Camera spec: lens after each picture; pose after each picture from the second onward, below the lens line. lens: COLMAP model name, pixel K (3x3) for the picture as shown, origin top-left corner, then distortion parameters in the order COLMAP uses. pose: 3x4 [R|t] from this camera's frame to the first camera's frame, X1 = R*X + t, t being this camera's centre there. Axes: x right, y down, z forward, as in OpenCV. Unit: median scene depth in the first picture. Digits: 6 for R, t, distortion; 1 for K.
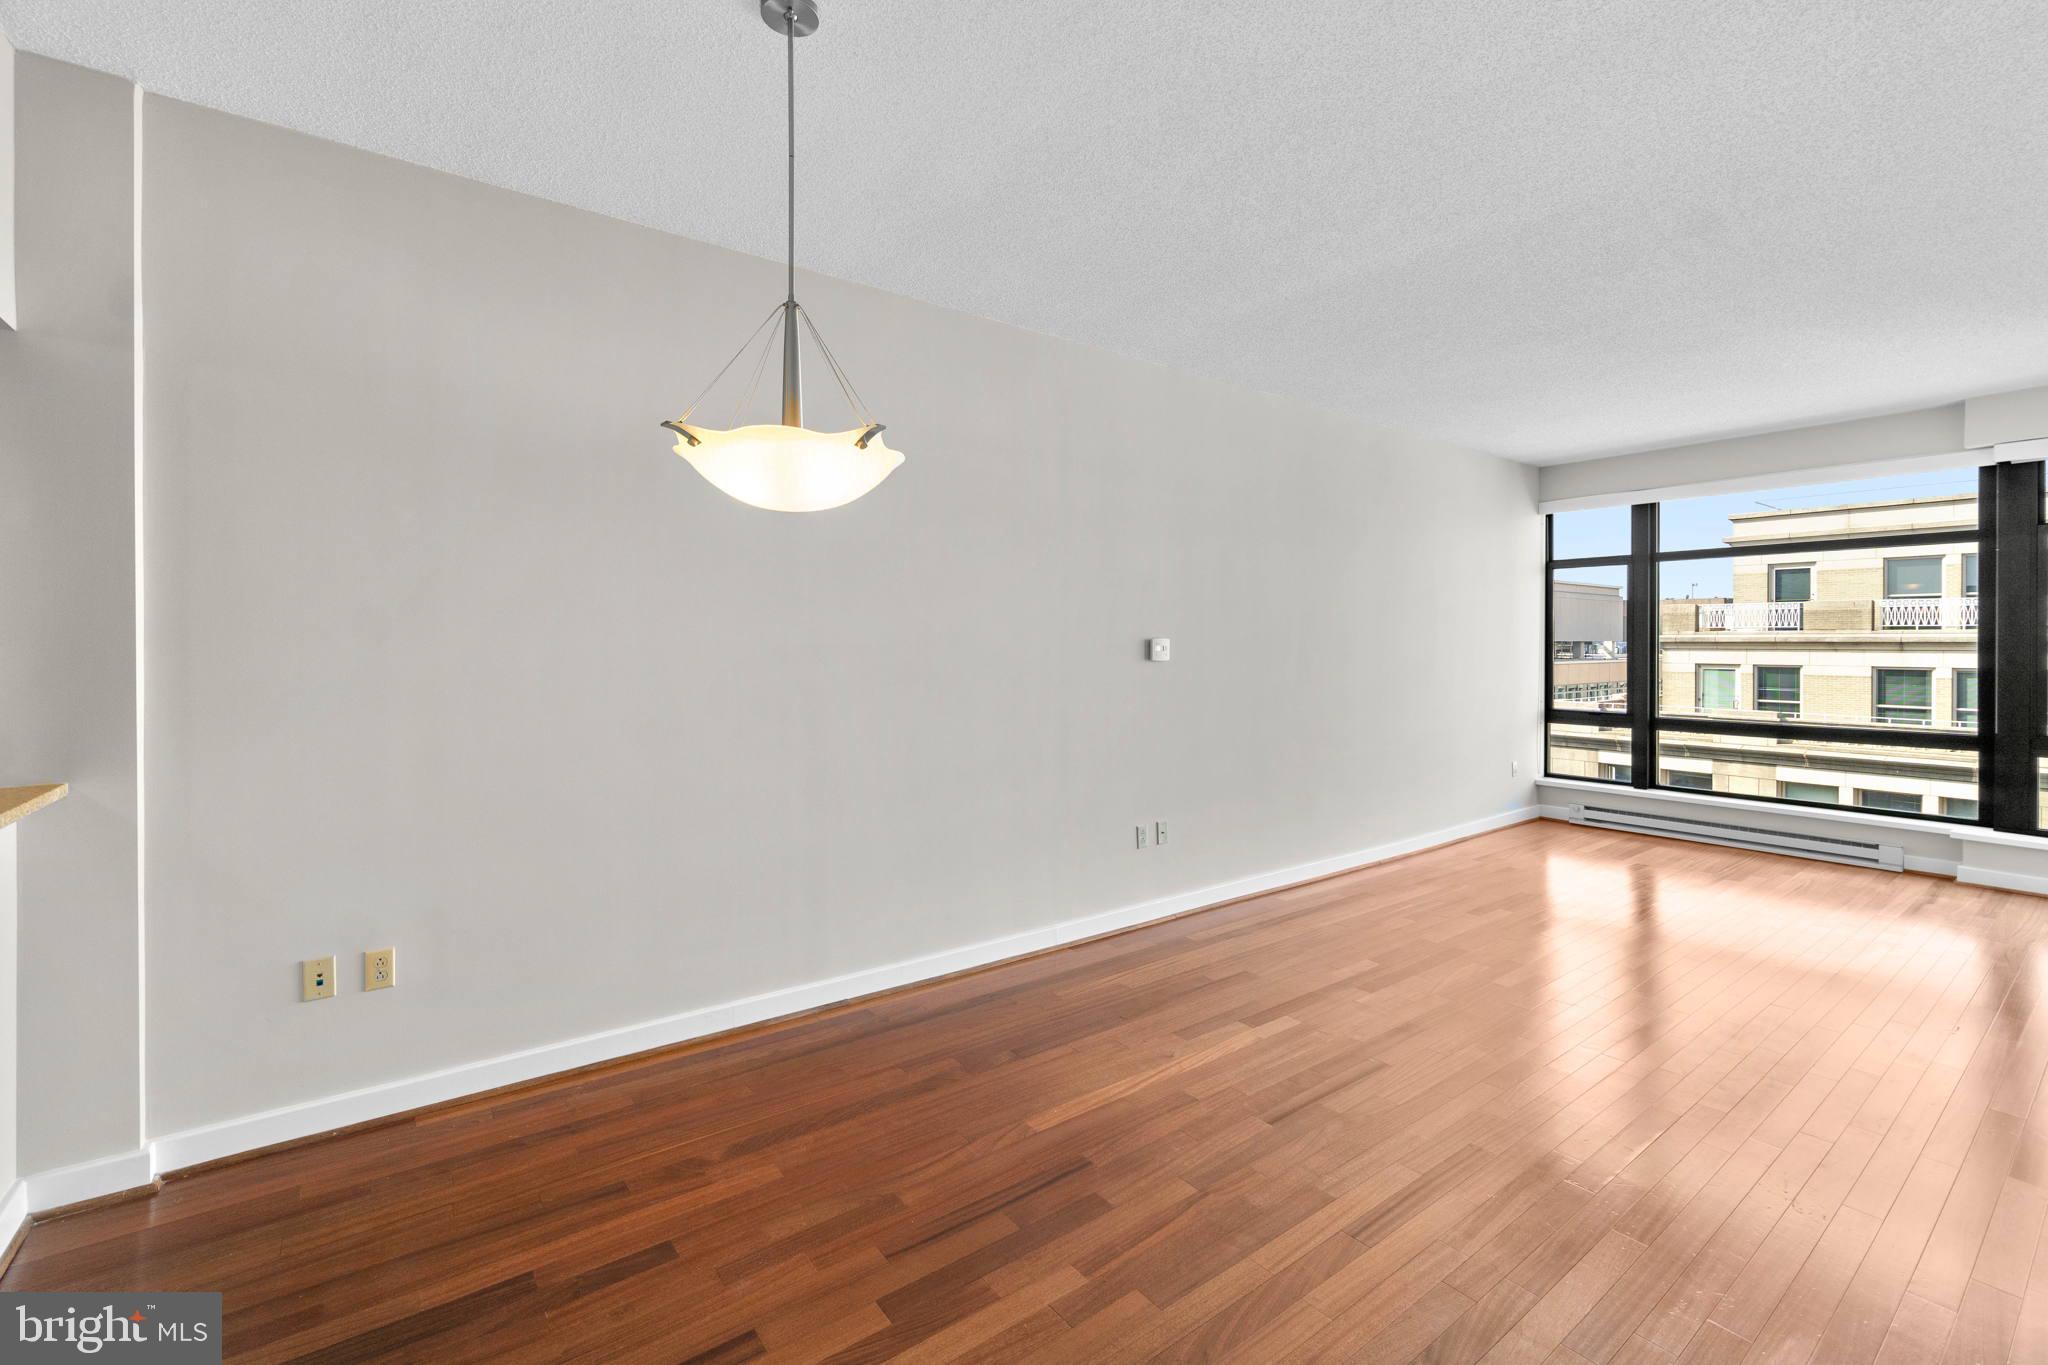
lens RADIAL K [[888.1, 0, 1050.7], [0, 888.1, 638.7], [0, 0, 1]] dist [-0.006557, 0.002676]
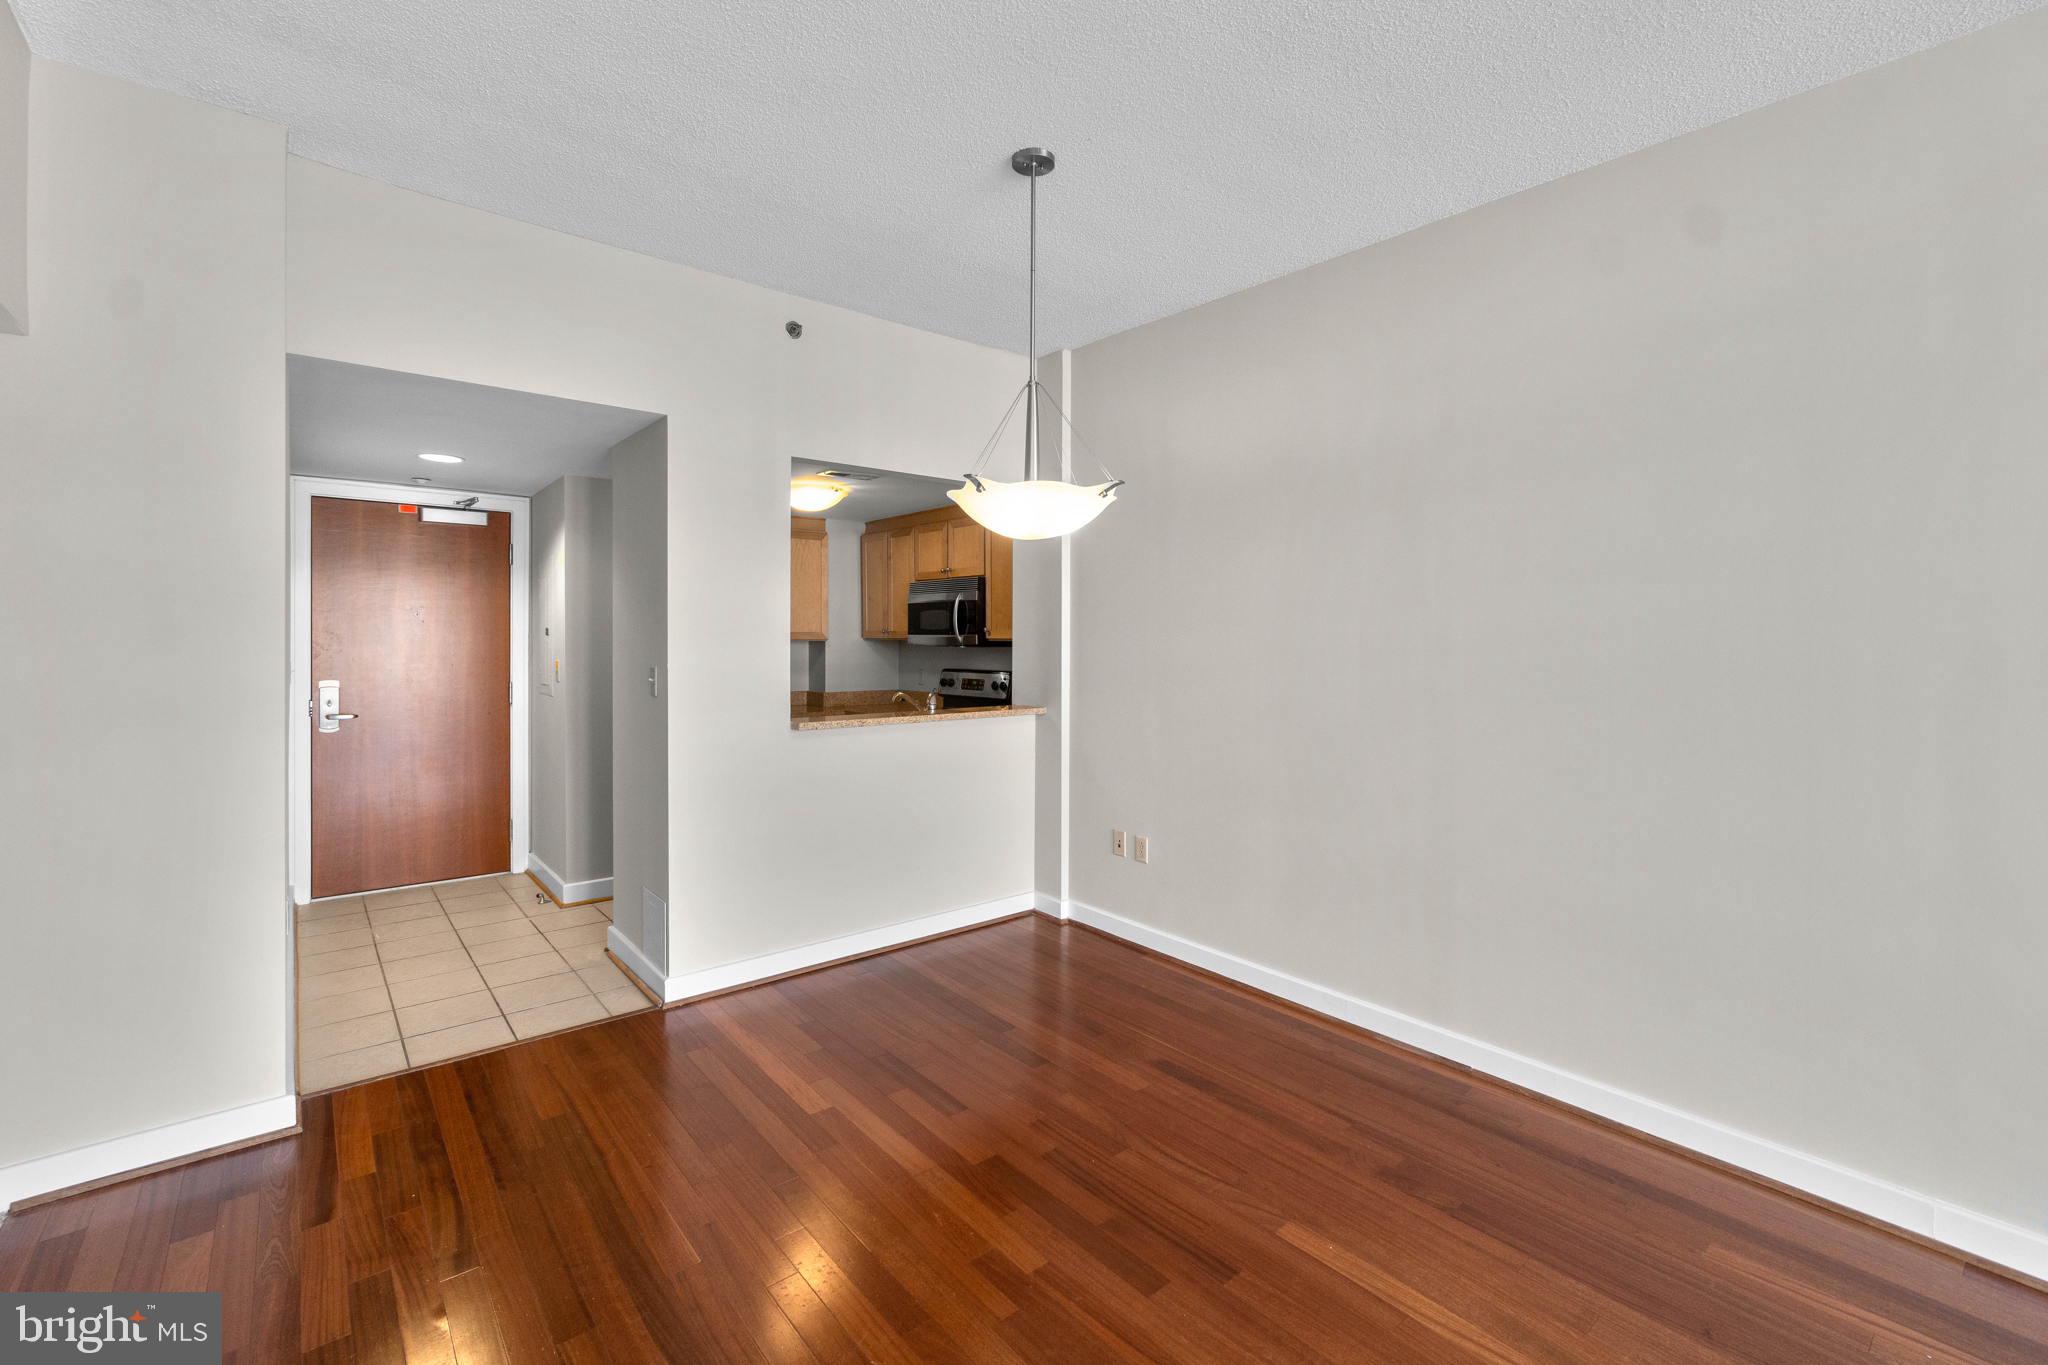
lens RADIAL K [[888.1, 0, 1012.0], [0, 888.1, 629.7], [0, 0, 1]] dist [-0.006557, 0.002676]
pose [[0.025683, -0.011973, -0.999598, 0.320108], [-0.000831, 0.999928, -0.011998, 0.000970], [0.999670, 0.001139, 0.025671, 0.288318]]
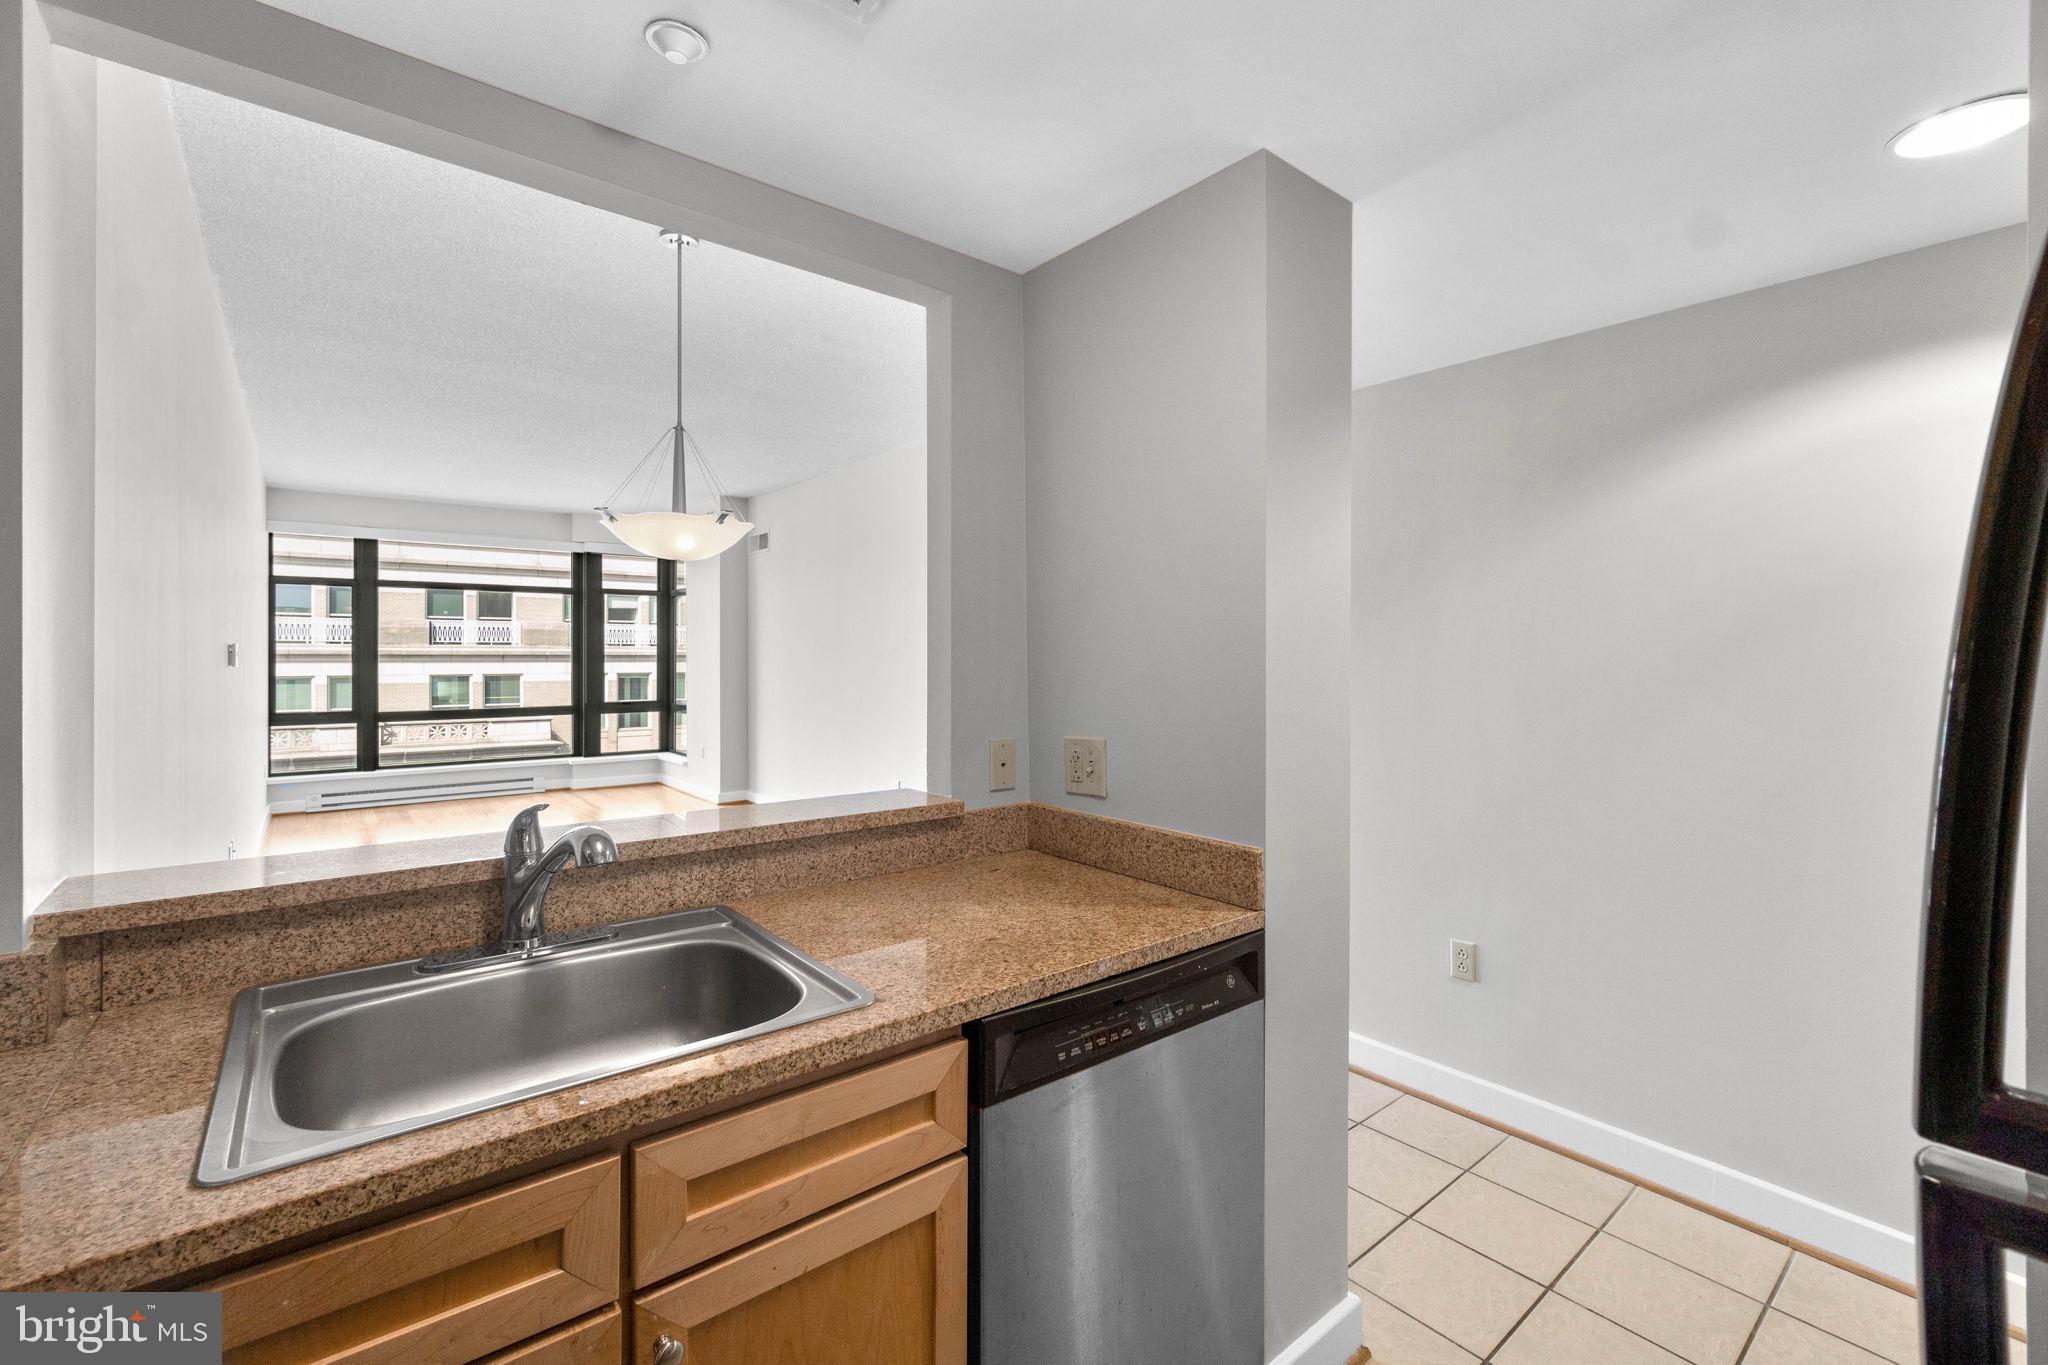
lens RADIAL K [[888.1, 0, 1005.7], [0, 888.1, 669.1], [0, 0, 1]] dist [-0.006557, 0.002676]
pose [[-0.014581, -0.015876, 0.999768, -0.575893], [-0.003415, 0.999869, 0.015828, 0.004816], [-0.999888, -0.003184, -0.014633, 0.134590]]
